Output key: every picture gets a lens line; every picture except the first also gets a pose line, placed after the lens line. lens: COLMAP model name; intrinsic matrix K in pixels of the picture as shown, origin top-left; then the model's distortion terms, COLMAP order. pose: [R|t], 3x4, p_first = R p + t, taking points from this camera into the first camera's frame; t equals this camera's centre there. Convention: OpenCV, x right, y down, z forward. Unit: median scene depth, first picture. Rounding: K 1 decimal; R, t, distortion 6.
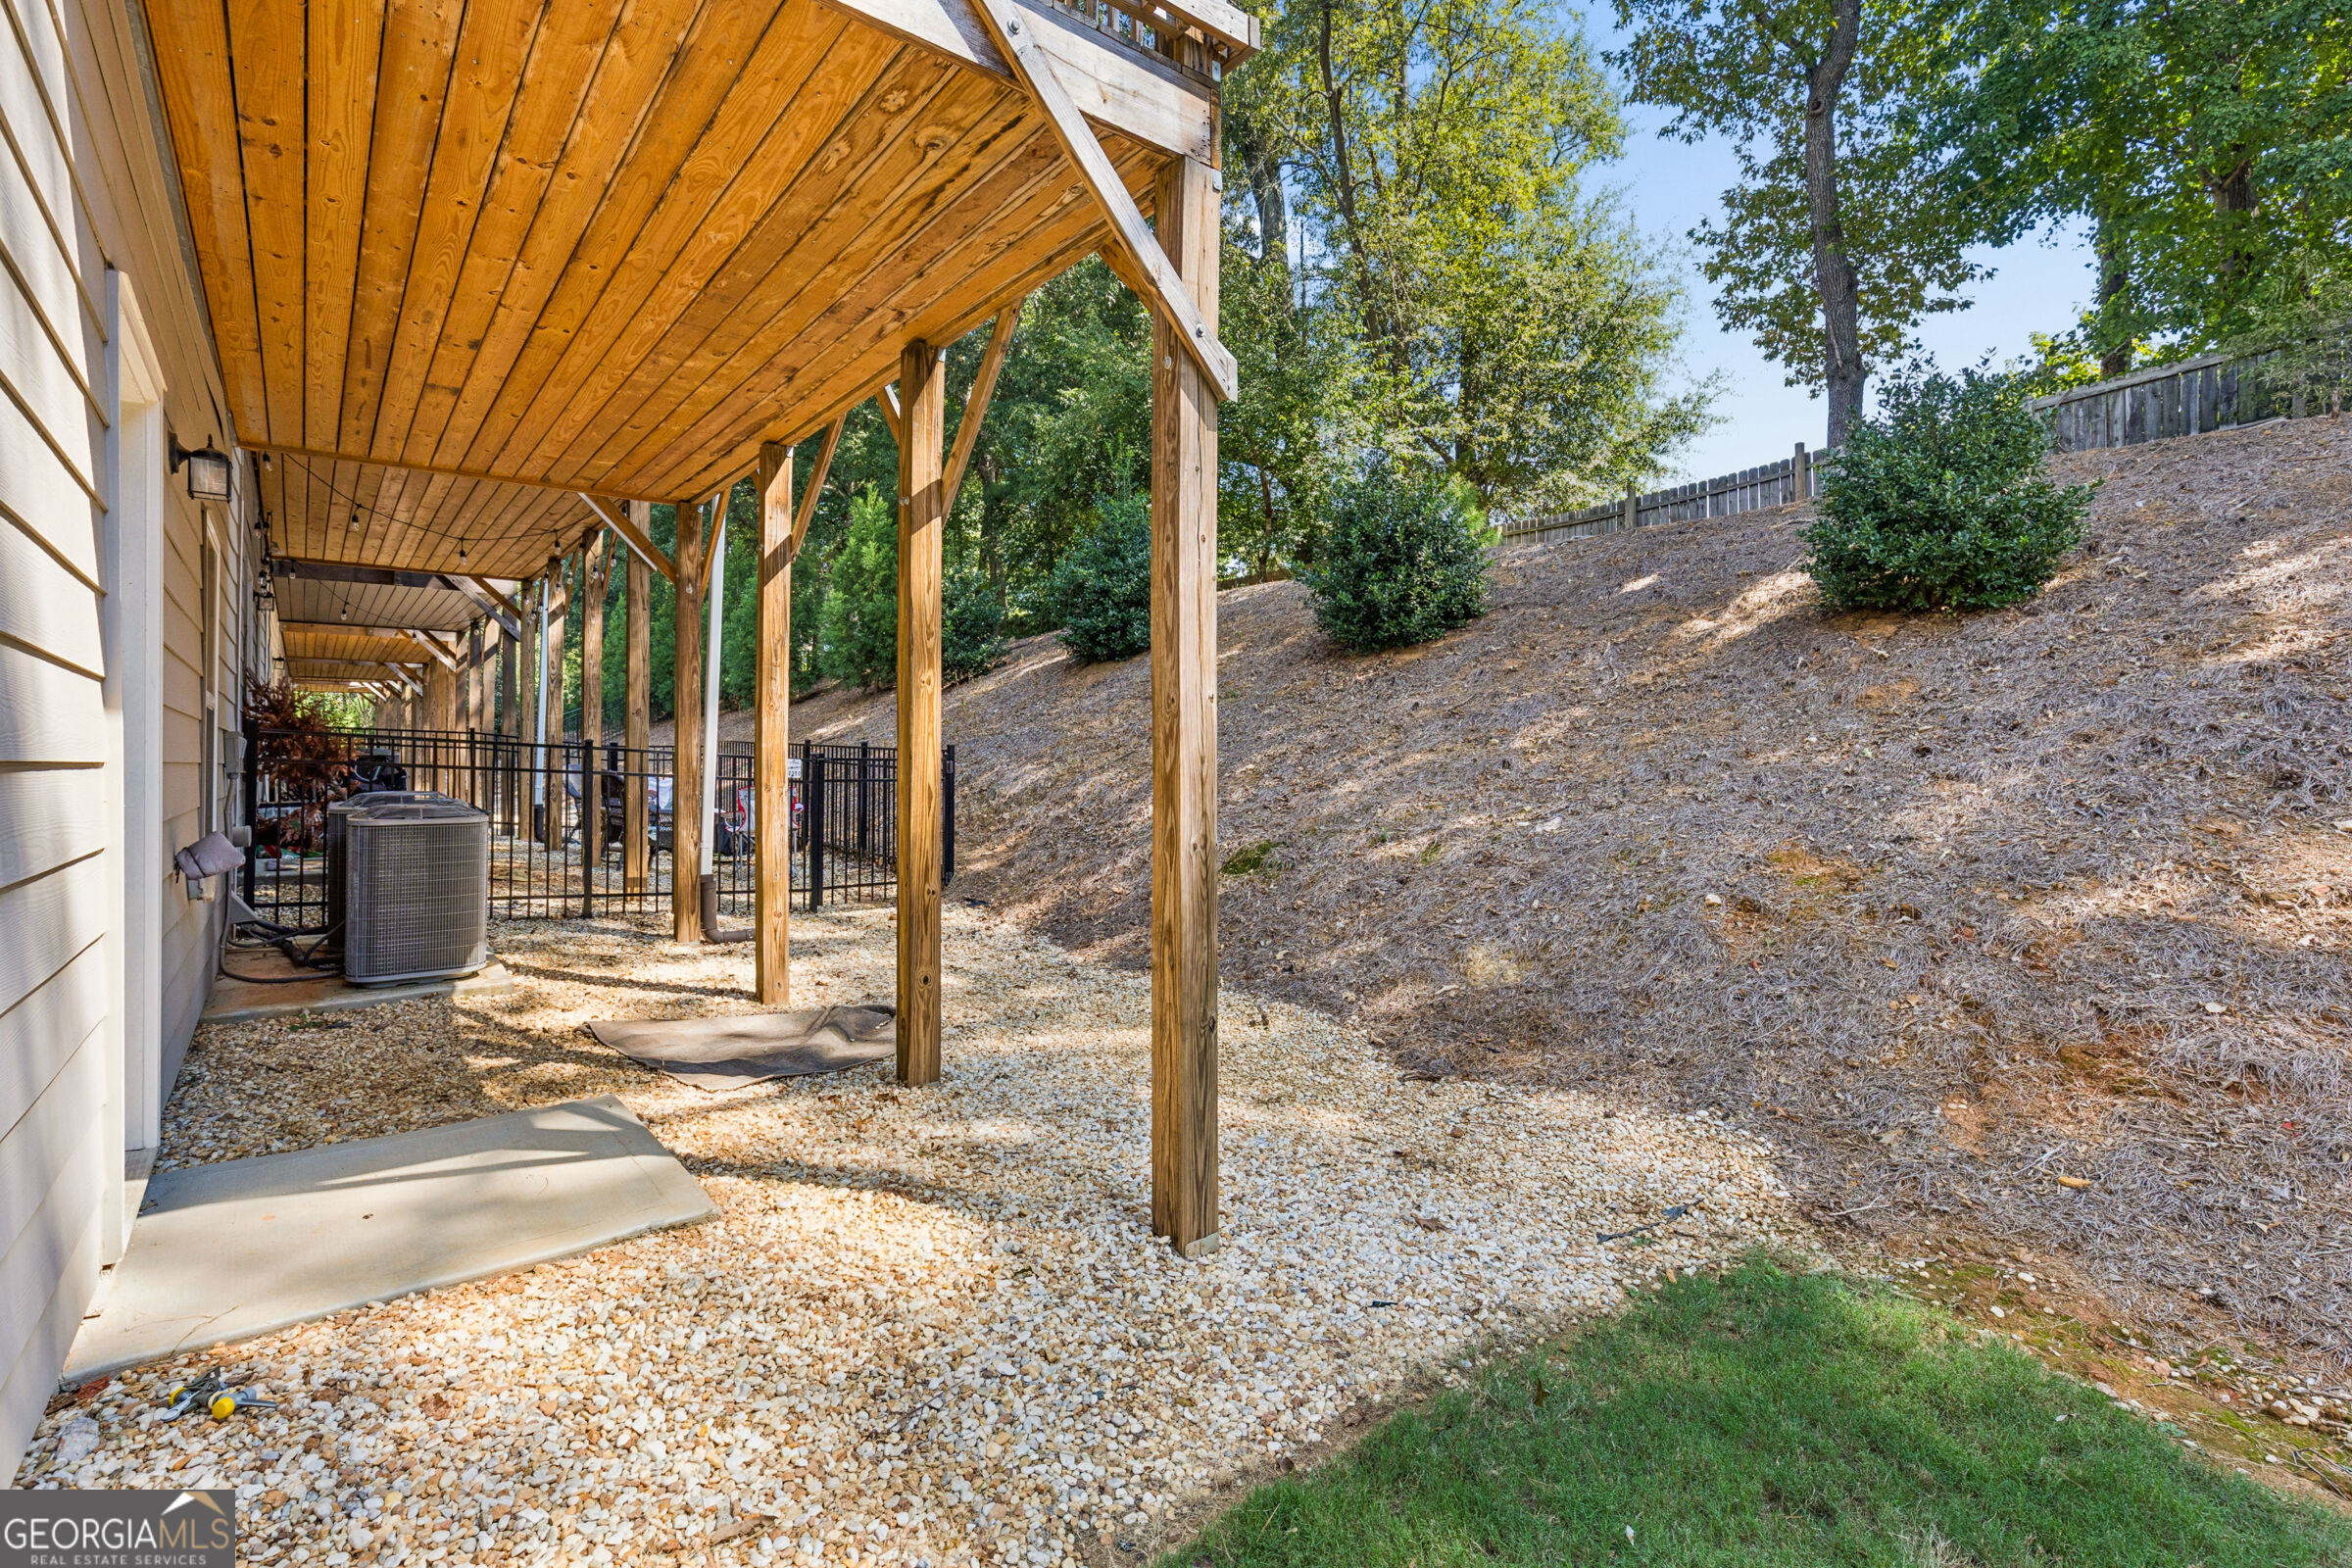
lens RADIAL K [[1067.5, 0, 1173.8], [0, 1067.5, 760.0], [0, 0, 1]] dist [0.009475, -0.000343]
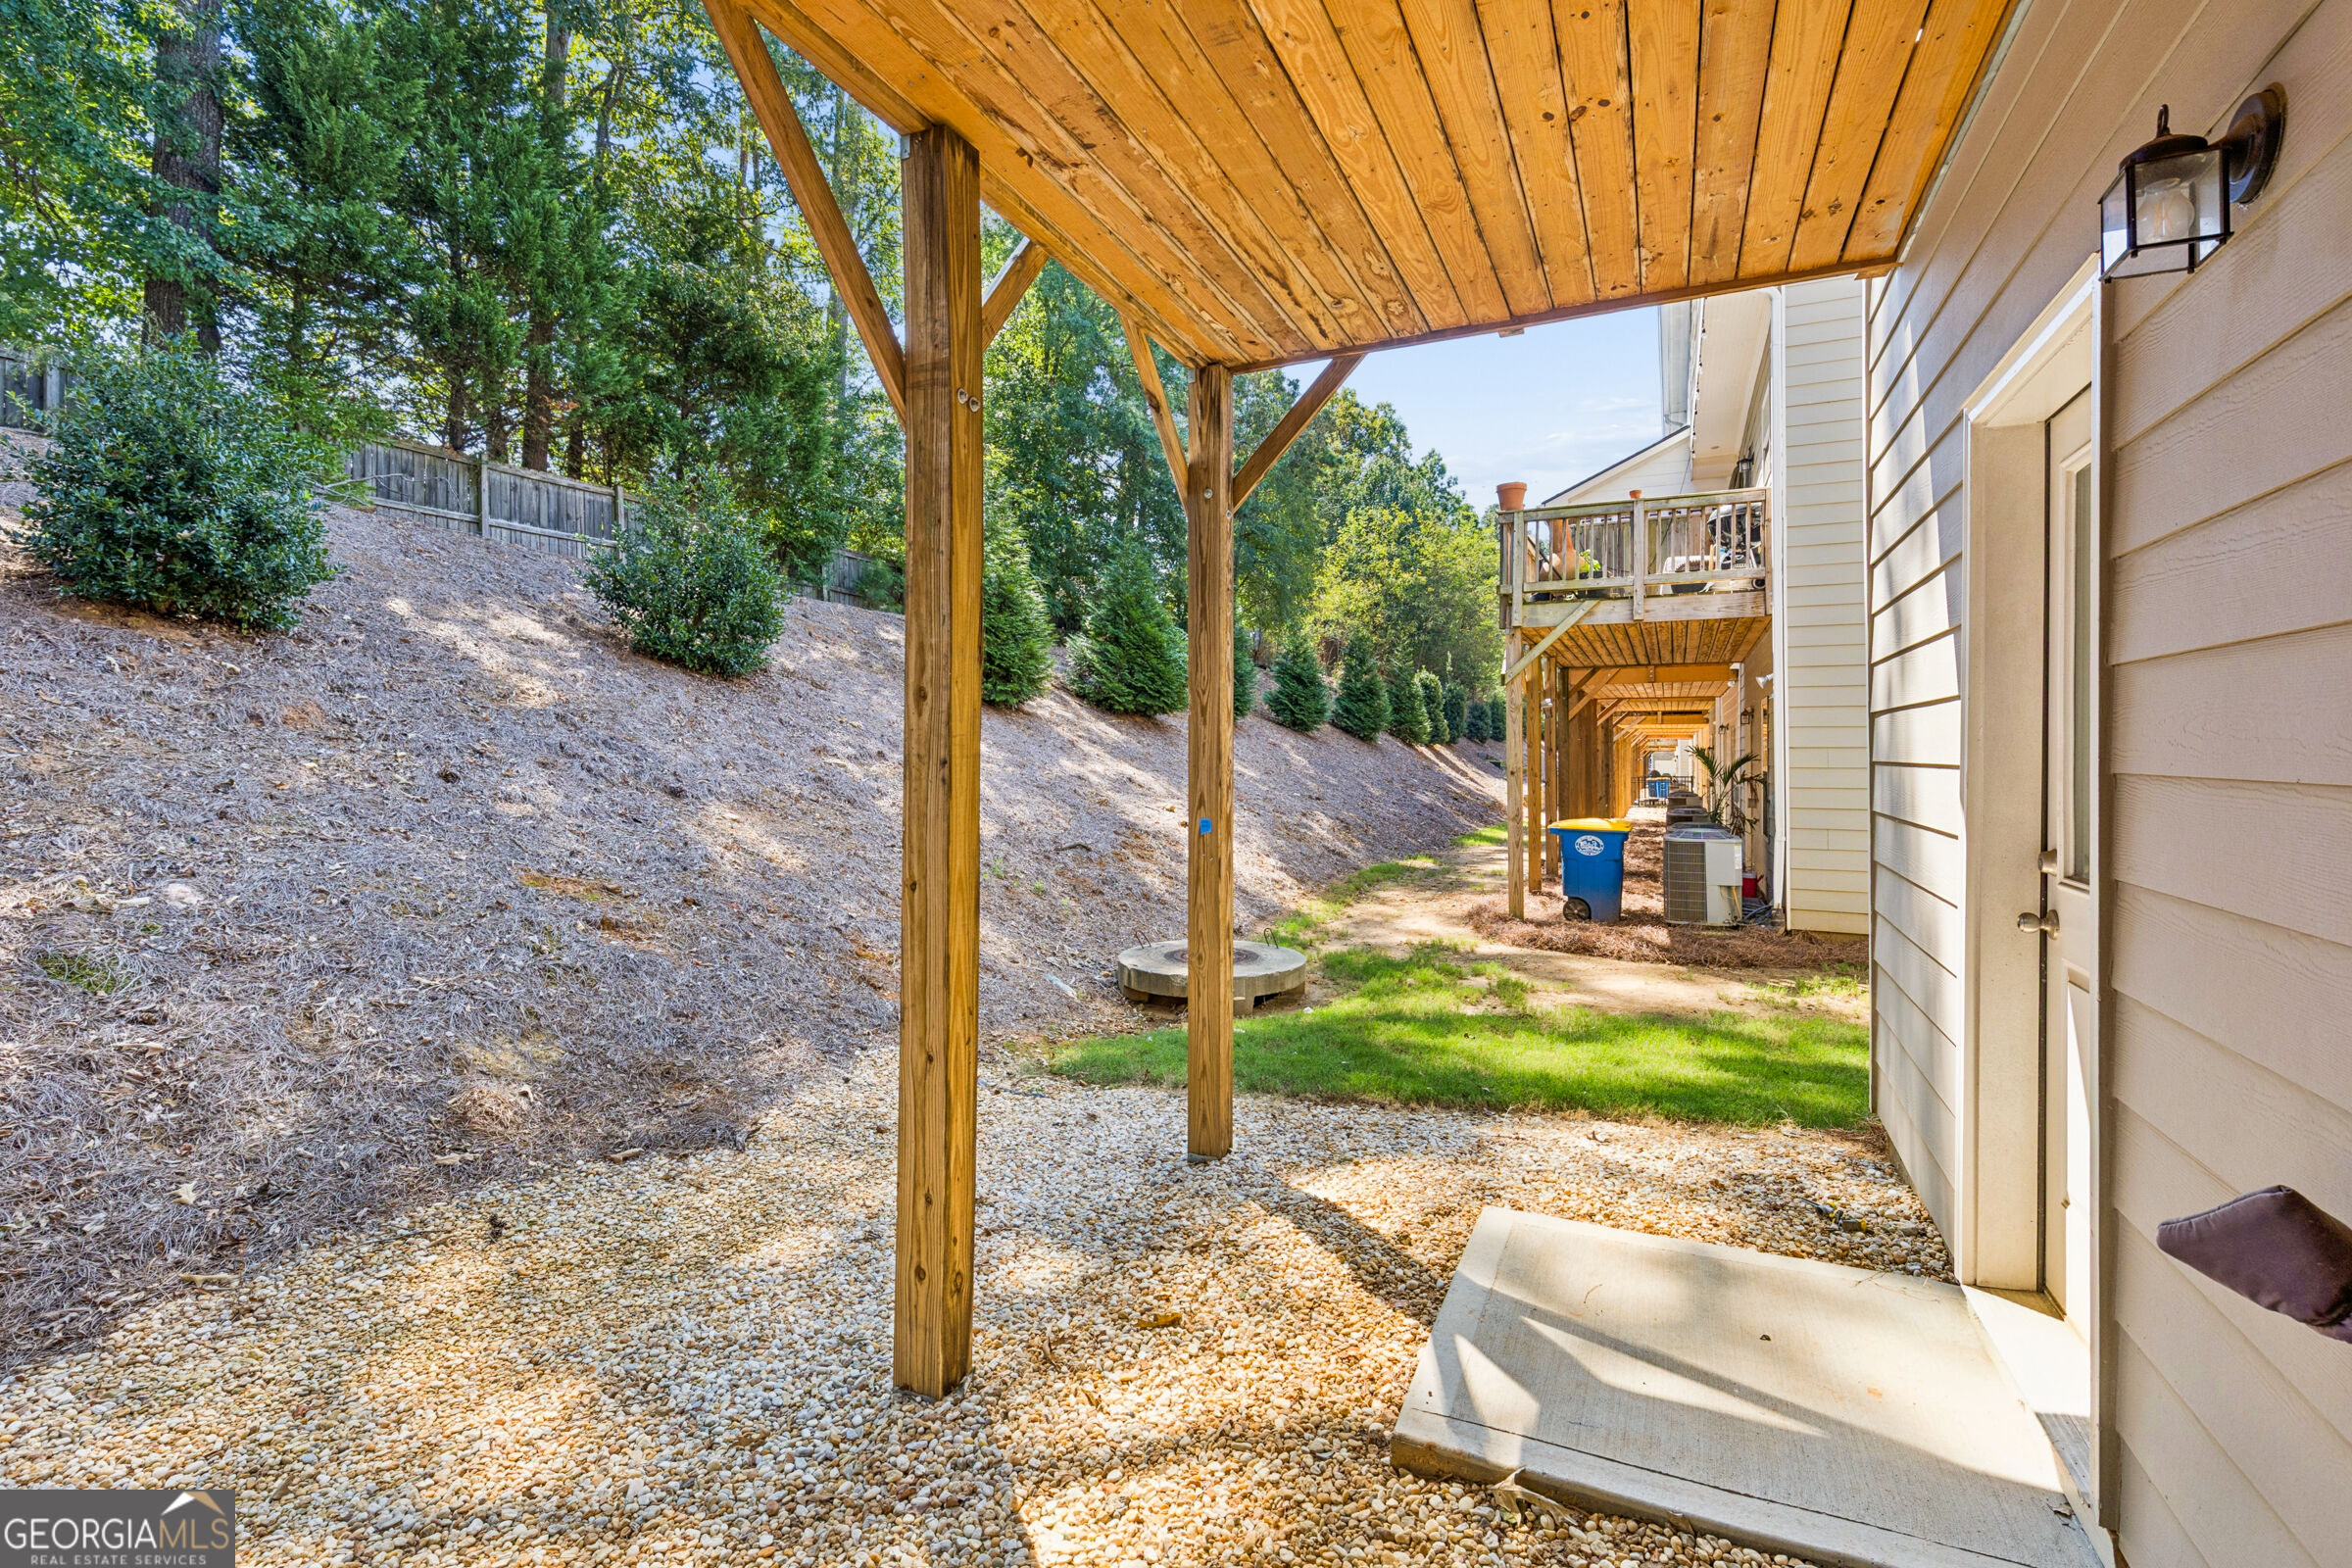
lens RADIAL K [[1067.5, 0, 1160.1], [0, 1067.5, 768.2], [0, 0, 1]] dist [0.009475, -0.000343]
pose [[-0.428912, -0.006026, 0.903326, -1.207518], [0.003038, 0.999962, 0.008113, -0.055034], [-0.903341, 0.006224, -0.428878, 1.664211]]
